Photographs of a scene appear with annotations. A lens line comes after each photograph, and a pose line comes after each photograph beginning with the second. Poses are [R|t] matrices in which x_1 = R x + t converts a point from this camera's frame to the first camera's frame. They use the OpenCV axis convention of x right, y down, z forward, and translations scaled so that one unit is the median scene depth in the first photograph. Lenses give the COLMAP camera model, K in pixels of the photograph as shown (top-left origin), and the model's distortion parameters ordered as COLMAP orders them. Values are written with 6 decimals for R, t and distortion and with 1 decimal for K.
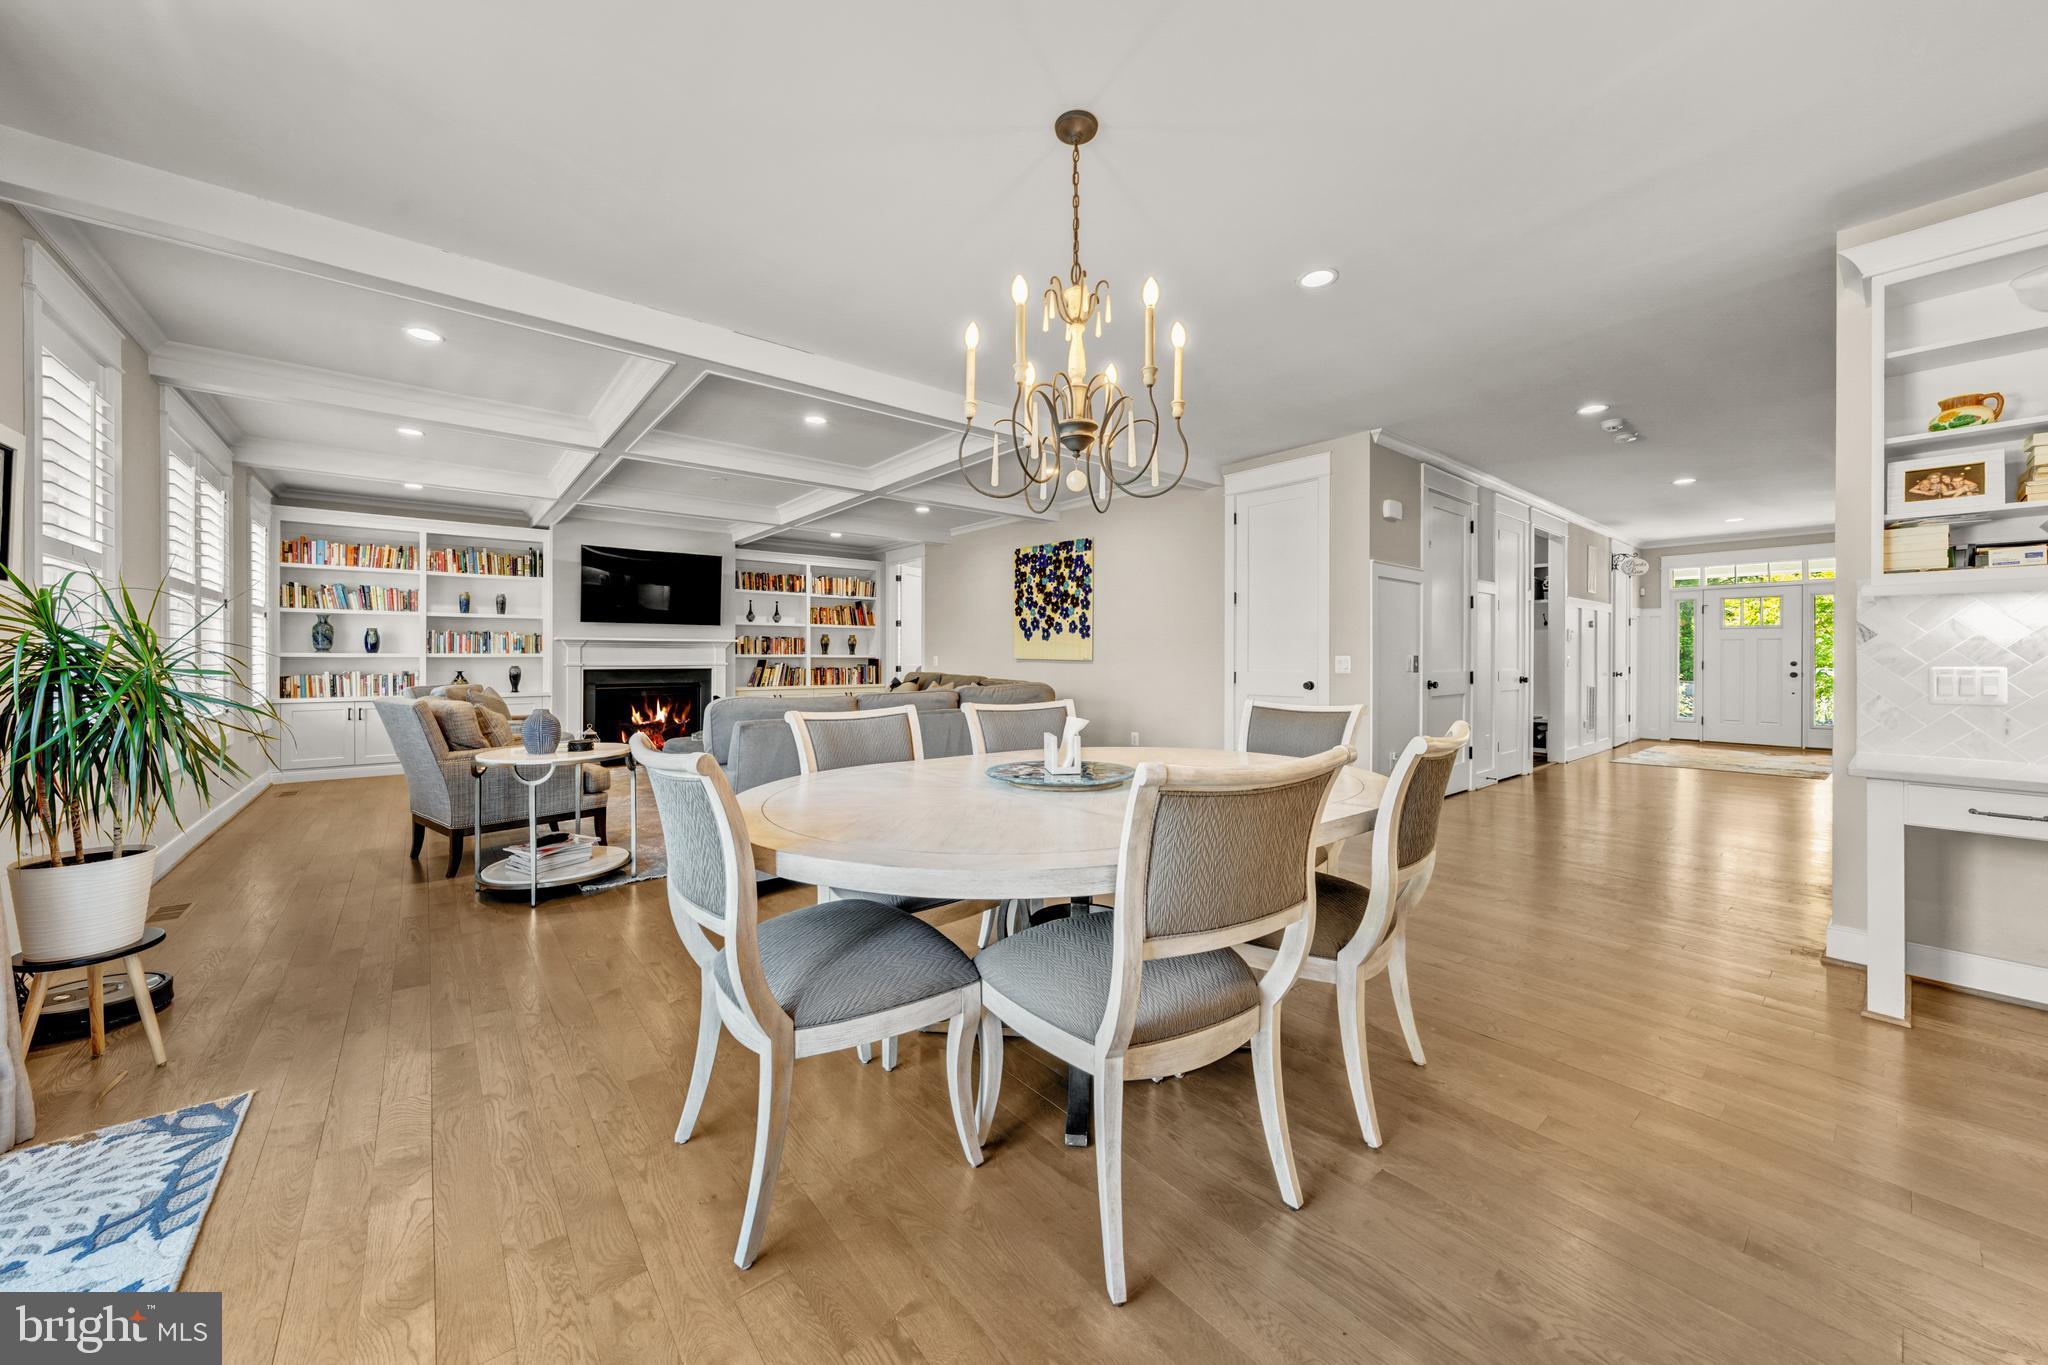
lens RADIAL K [[721.7, 0, 999.9], [0, 721.7, 656.8], [0, 0, 1]] dist [-0.005051, 0.000442]
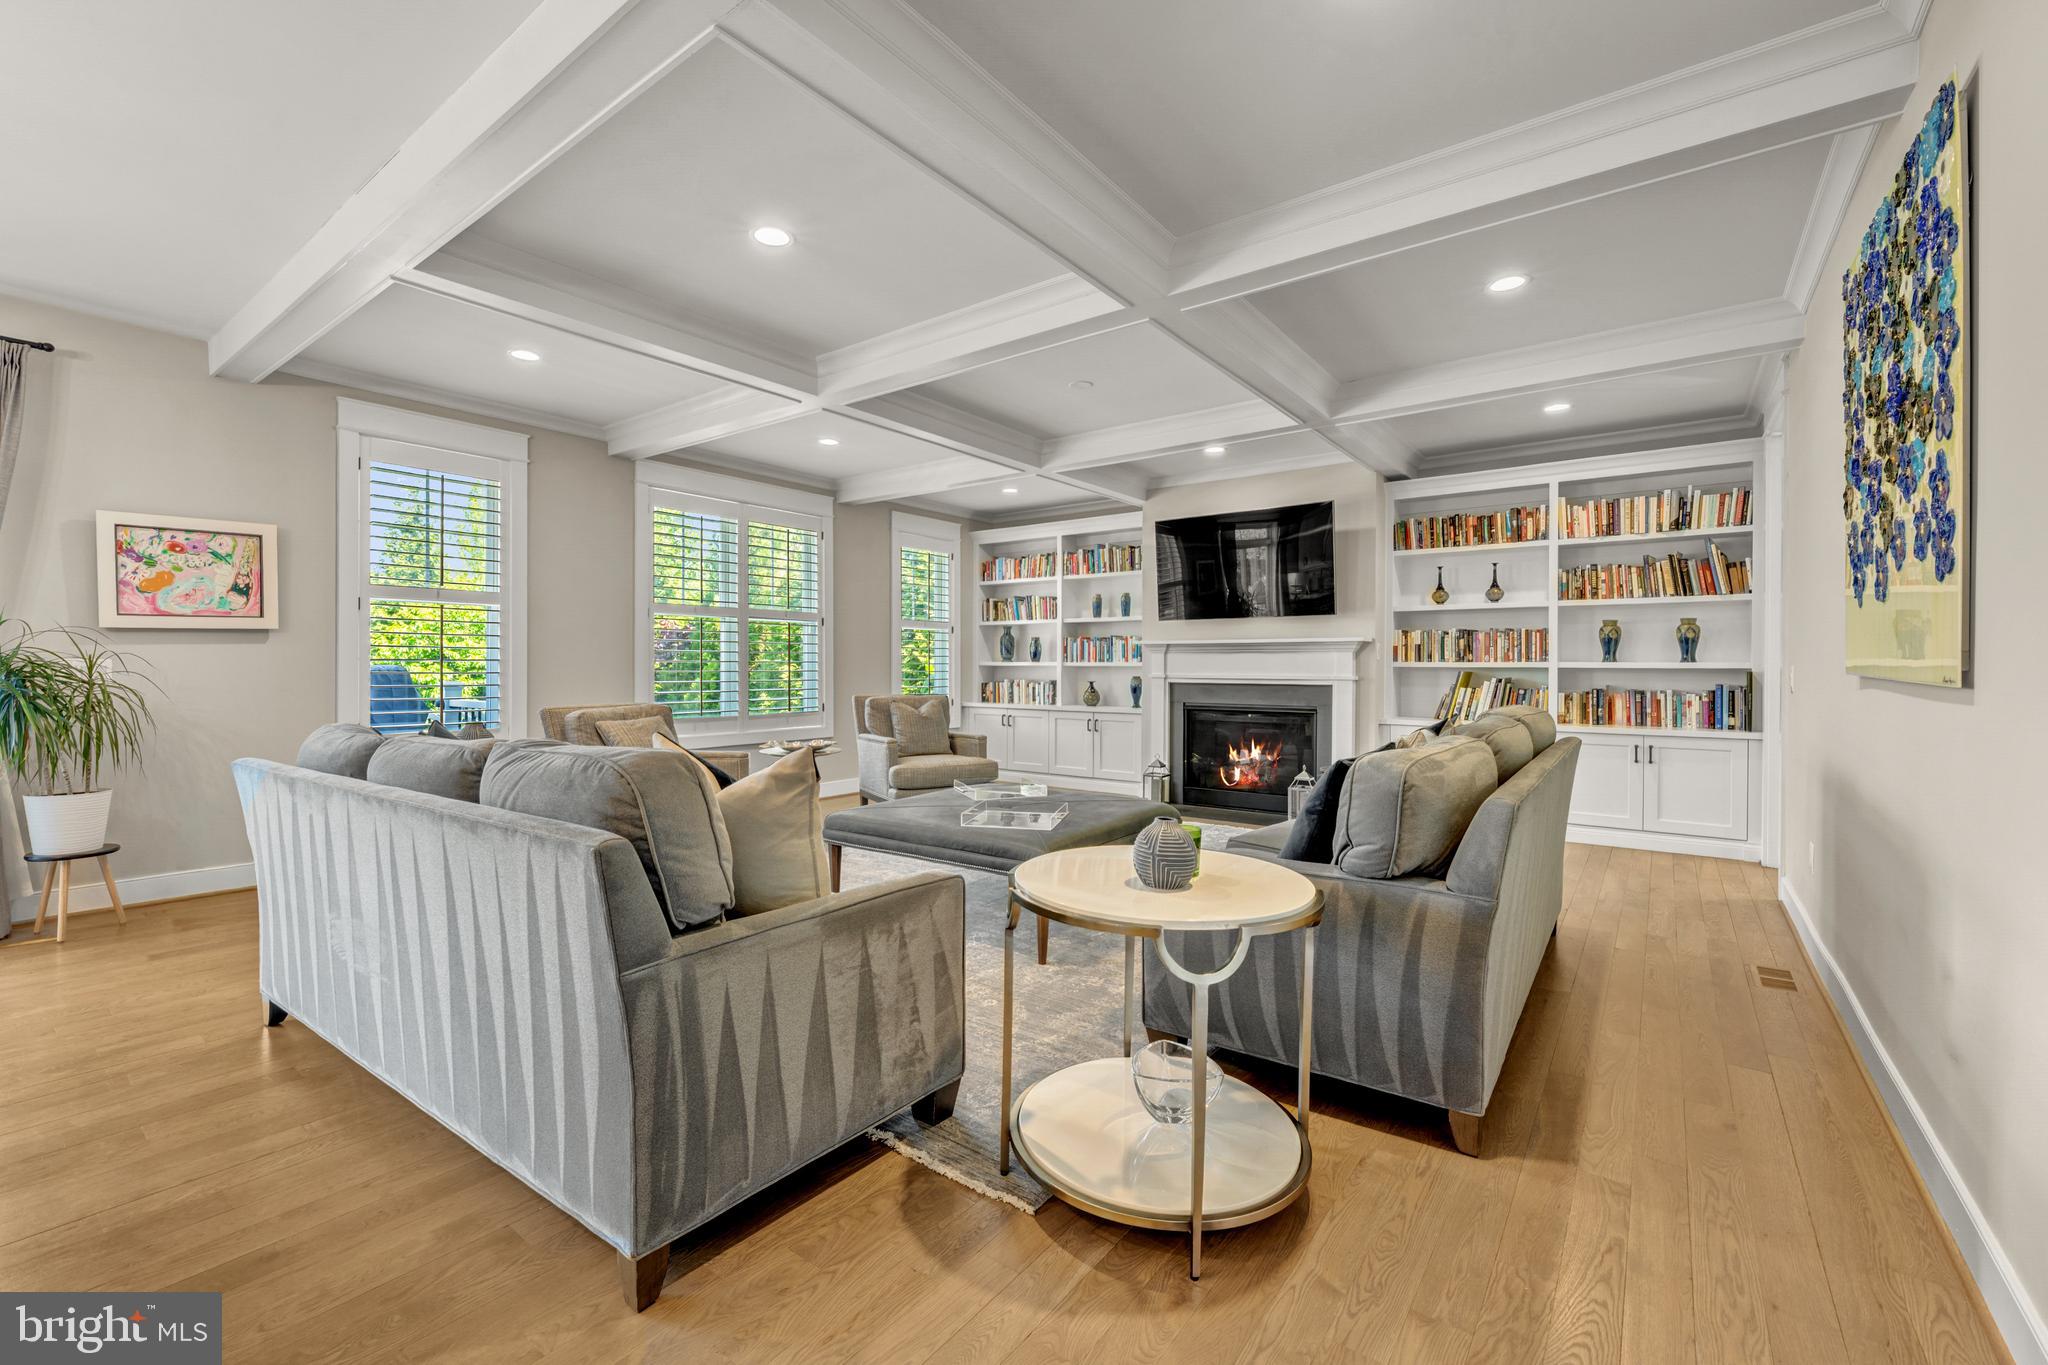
lens RADIAL K [[858.7, 0, 1025.3], [0, 858.7, 664.9], [0, 0, 1]] dist [-0.004635, 0.000346]
pose [[0.240589, 0.001003, -0.970627, 0.288012], [-0.001825, 0.999998, 0.000581, -0.001219], [0.970625, 0.001632, 0.240590, 0.658586]]
